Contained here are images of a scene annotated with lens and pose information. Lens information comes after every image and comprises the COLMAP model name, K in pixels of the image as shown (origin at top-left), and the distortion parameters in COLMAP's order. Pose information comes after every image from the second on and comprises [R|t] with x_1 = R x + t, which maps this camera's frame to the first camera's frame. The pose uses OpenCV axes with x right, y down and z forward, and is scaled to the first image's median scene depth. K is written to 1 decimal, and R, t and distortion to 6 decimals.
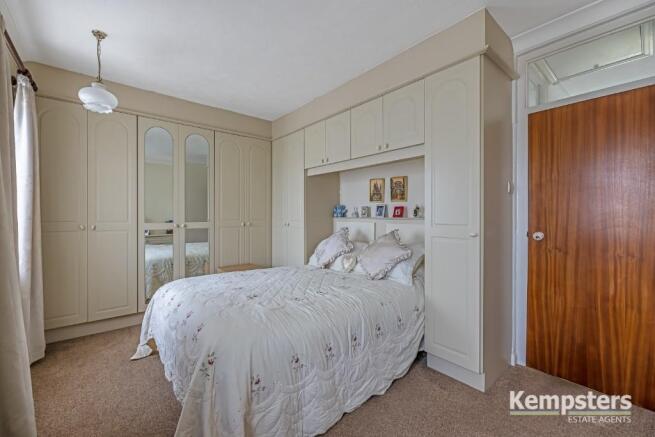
lens RADIAL K [[283.9, 0, 327.5], [0, 283.9, 218.5], [0, 0, 1]] dist [0.000059, -0.000061]
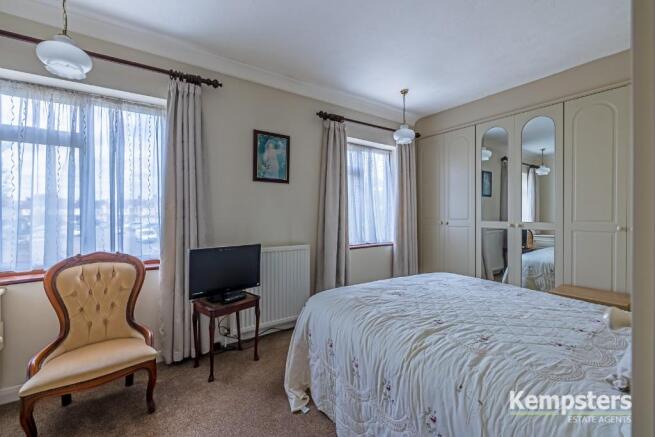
lens RADIAL K [[270.3, 0, 323.6], [0, 270.3, 215.5], [0, 0, 1]] dist [-0.000218, -0.000010]
pose [[-0.121571, 0.005606, -0.992567, 0.483425], [-0.013262, 0.999886, 0.007271, -0.005282], [0.992494, 0.014047, -0.121483, 0.564058]]
